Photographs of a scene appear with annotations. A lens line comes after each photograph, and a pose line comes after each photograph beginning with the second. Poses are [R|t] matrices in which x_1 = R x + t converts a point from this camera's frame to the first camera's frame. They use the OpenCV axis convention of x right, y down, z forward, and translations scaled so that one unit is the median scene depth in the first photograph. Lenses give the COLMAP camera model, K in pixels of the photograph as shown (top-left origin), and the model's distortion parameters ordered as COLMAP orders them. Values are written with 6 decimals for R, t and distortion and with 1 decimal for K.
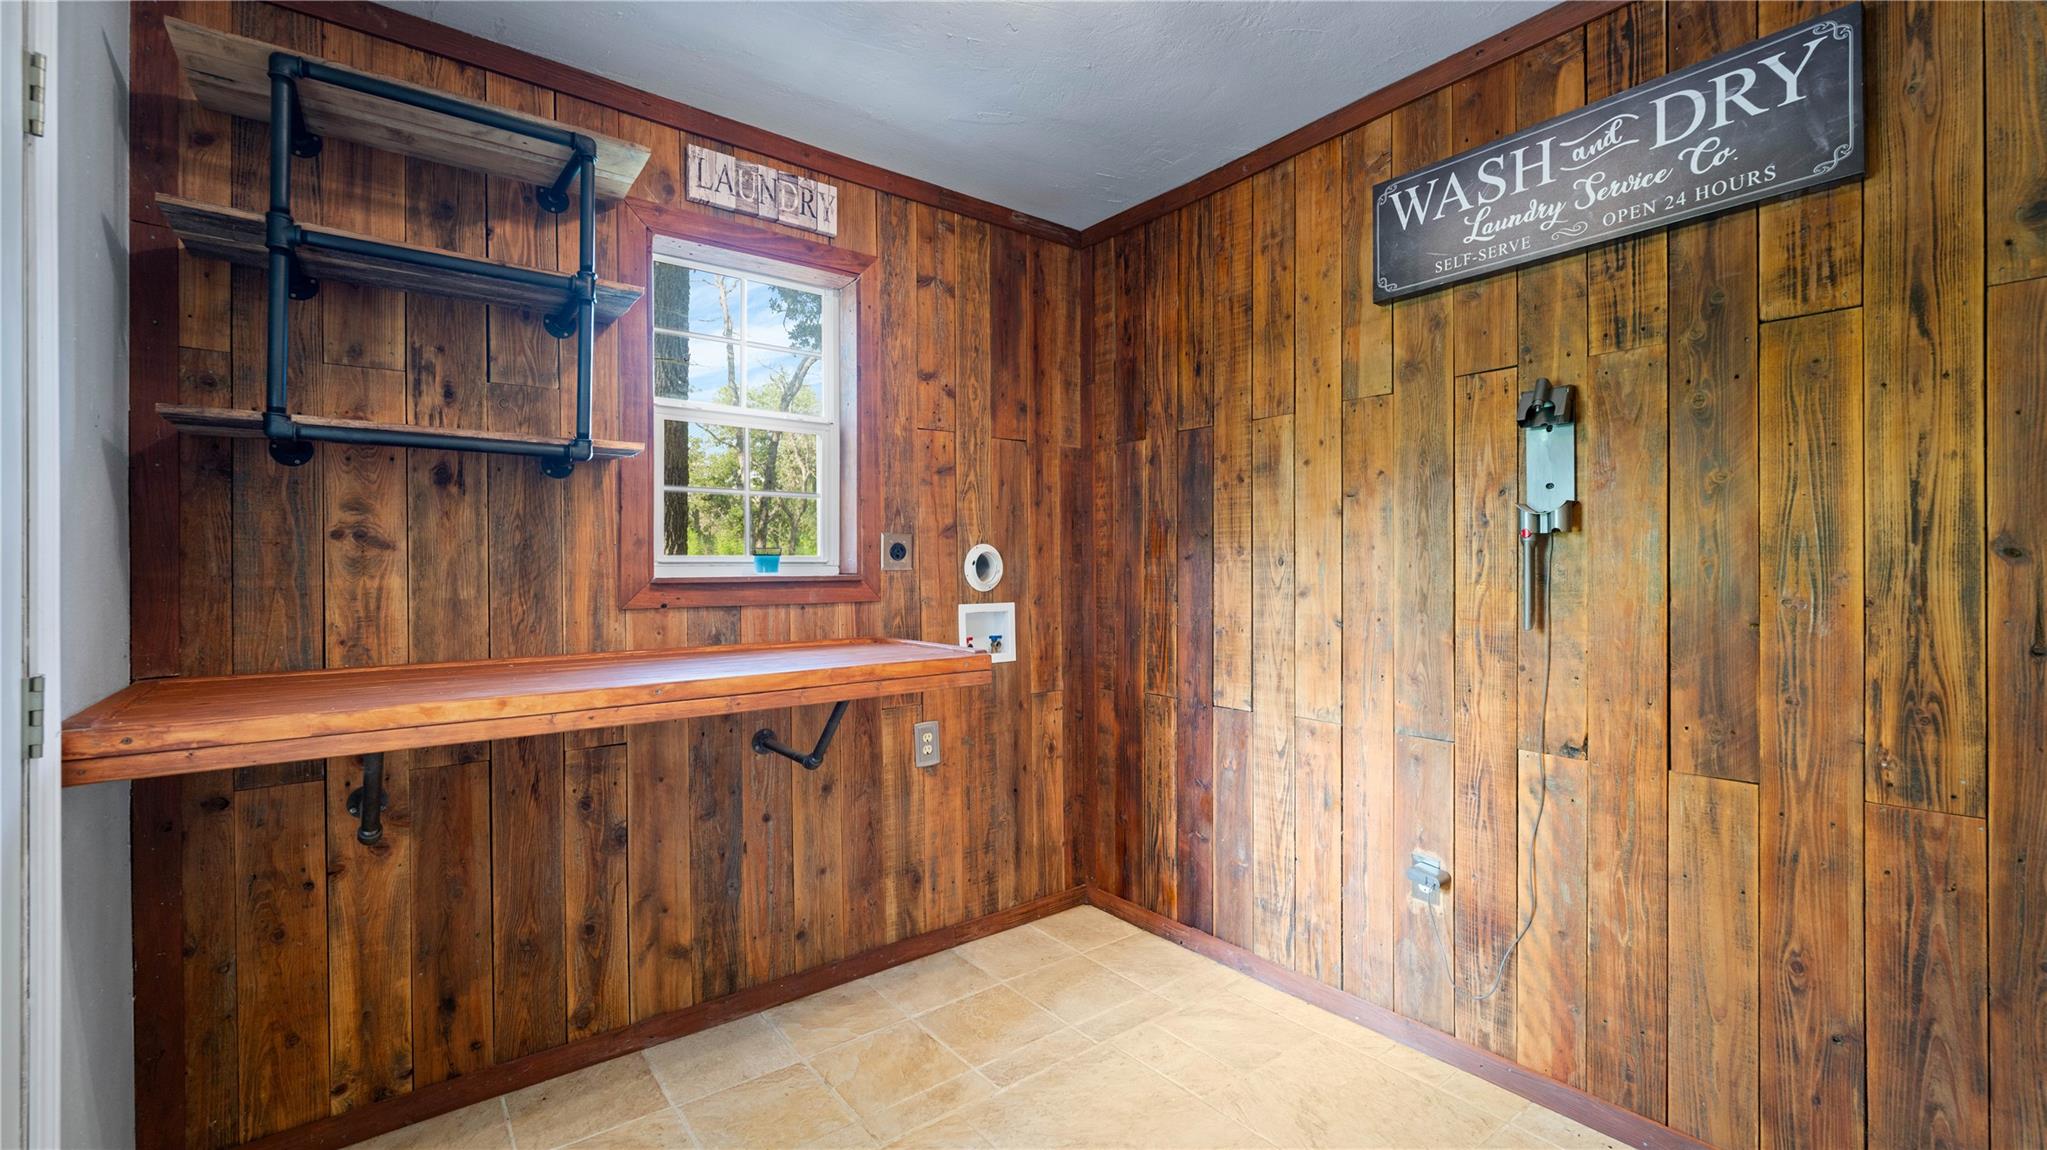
lens RADIAL K [[836.0, 0, 1024.0], [0, 836.0, 569.8], [0, 0, 1]] dist [-0.000067, -0.000468]
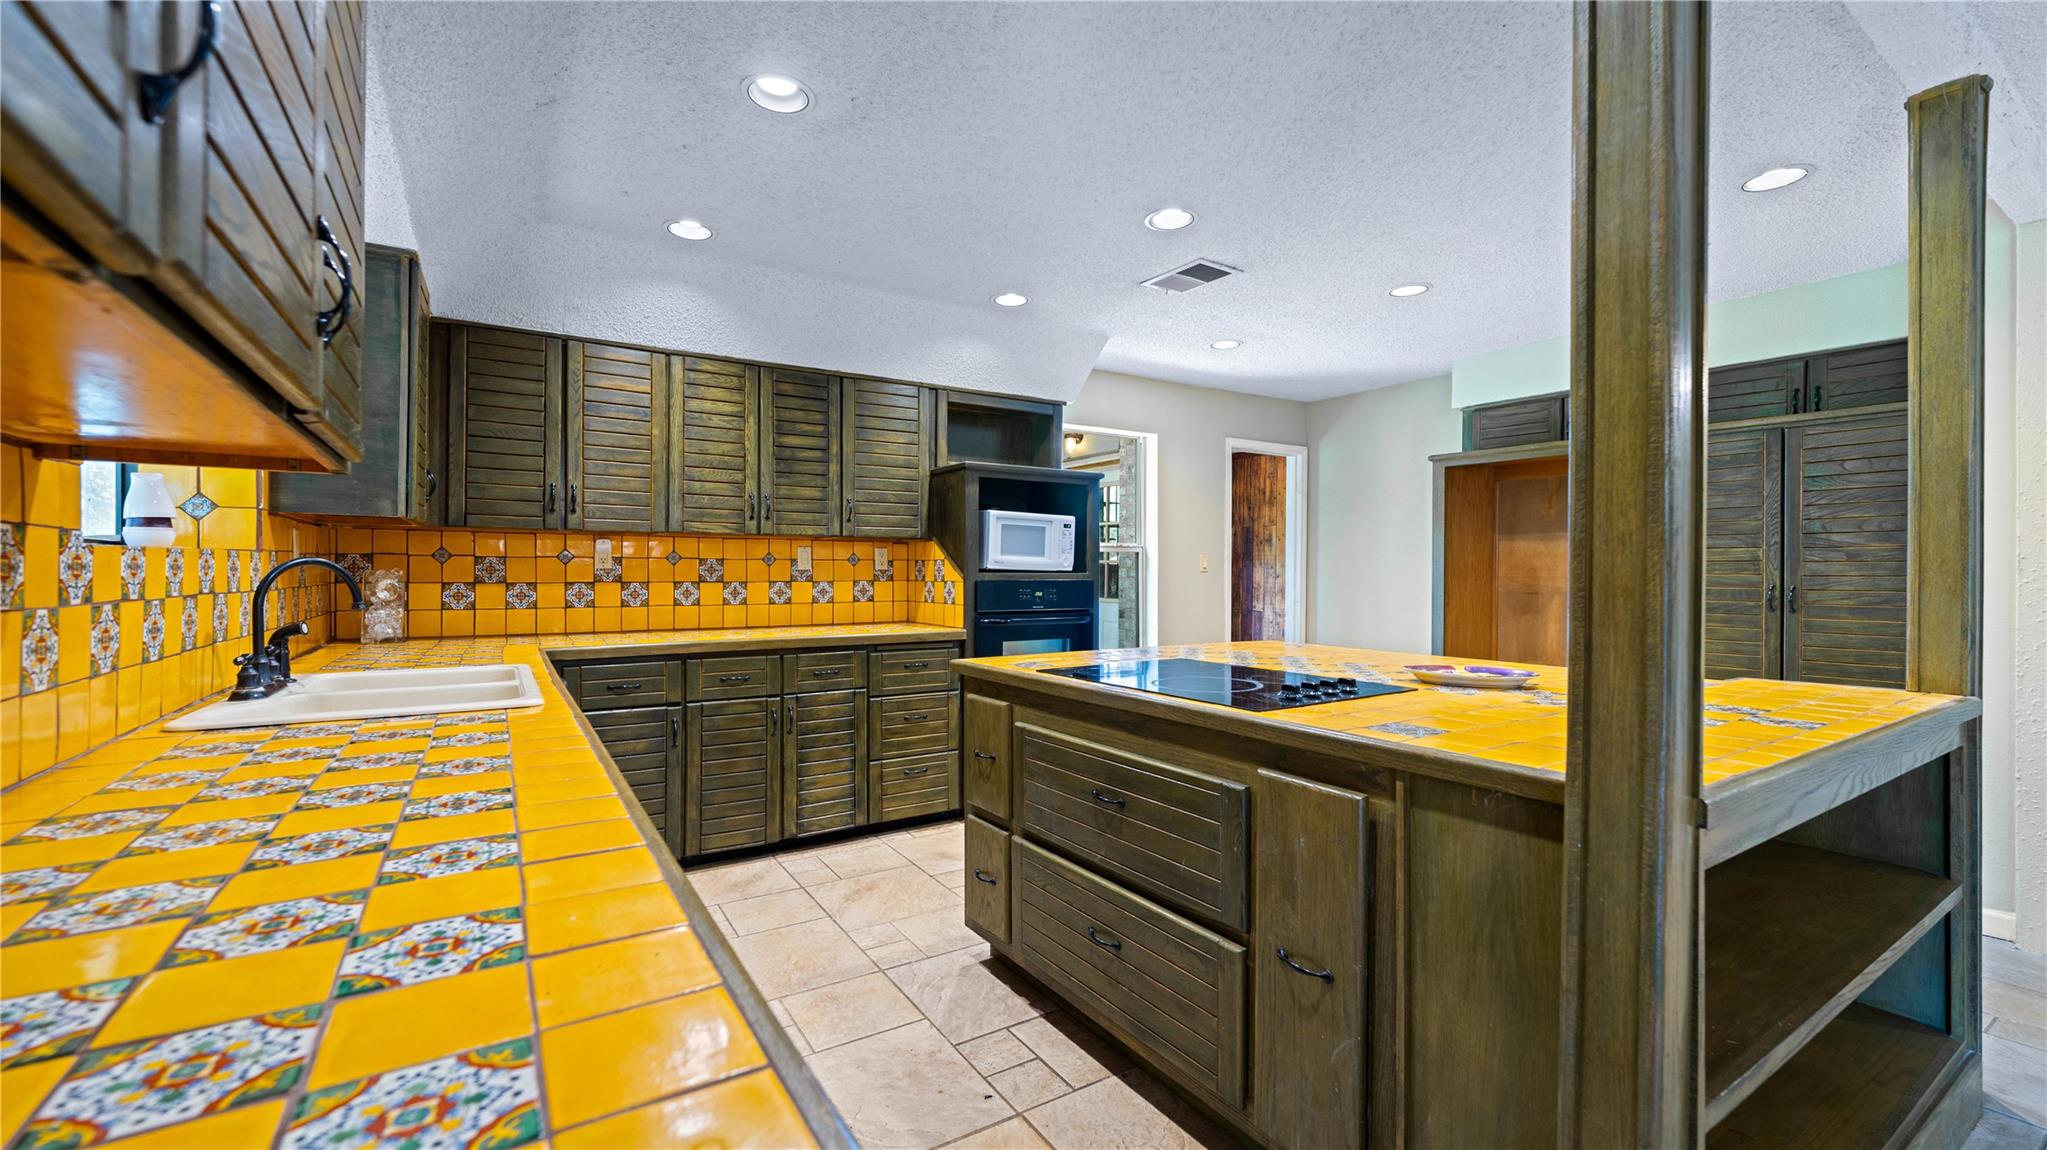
lens RADIAL K [[836.0, 0, 1022.7], [0, 836.0, 573.0], [0, 0, 1]] dist [-0.000067, -0.000468]
pose [[0.998250, 0.010344, -0.058217, -0.520613], [-0.010176, 0.999943, 0.003179, 0.012677], [0.058246, -0.002581, 0.998299, -2.500307]]
